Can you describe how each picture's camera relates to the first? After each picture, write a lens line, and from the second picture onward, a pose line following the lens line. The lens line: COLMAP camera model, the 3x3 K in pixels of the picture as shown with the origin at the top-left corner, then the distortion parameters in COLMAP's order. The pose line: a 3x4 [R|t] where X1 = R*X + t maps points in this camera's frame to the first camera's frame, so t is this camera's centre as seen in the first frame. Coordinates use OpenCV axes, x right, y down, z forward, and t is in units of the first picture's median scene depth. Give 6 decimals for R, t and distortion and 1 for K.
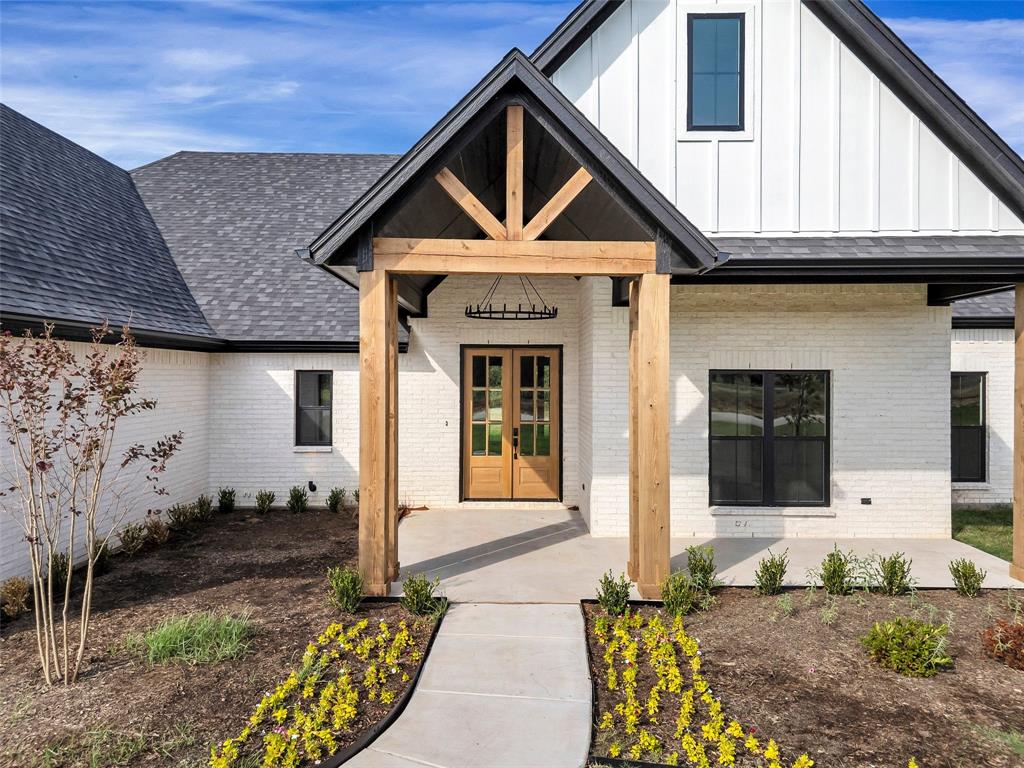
lens RADIAL K [[727.2, 0, 512.0], [0, 727.2, 384.0], [0, 0, 1]] dist [0.087851, -0.106557]
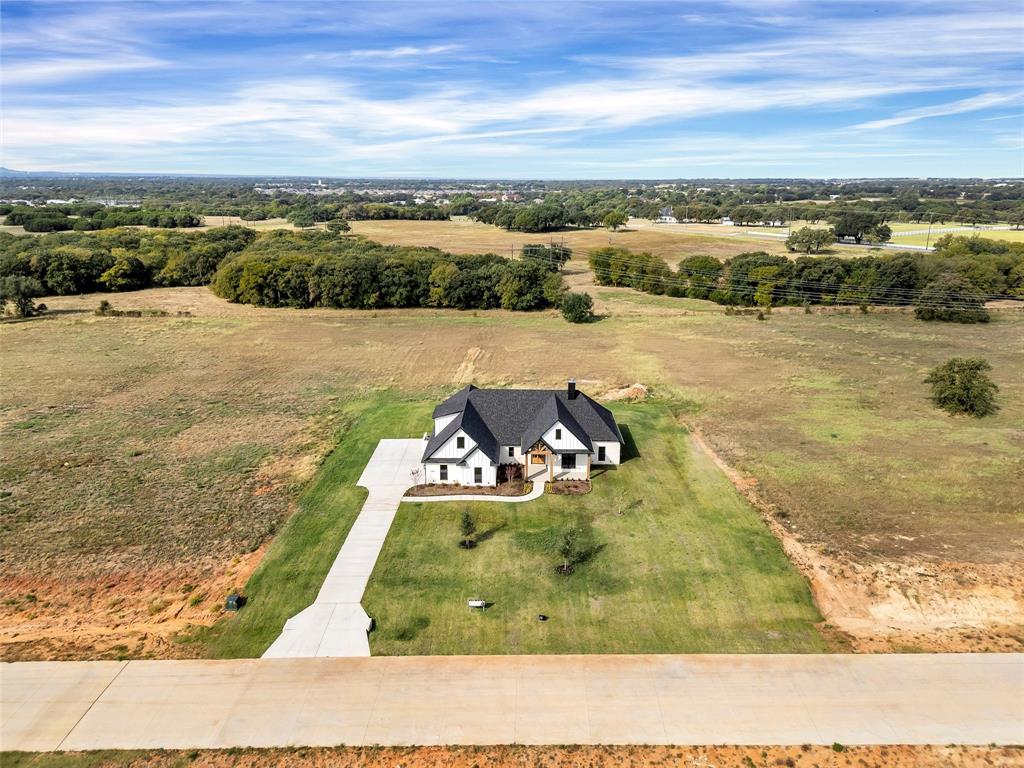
lens RADIAL K [[727.2, 0, 512.0], [0, 727.2, 384.0], [0, 0, 1]] dist [0.087851, -0.106557]
pose [[0.999755, 0.001451, -0.022084, -0.162182], [0.004444, 0.964366, 0.264533, -3.883620], [0.021680, -0.264567, 0.964124, -8.894871]]
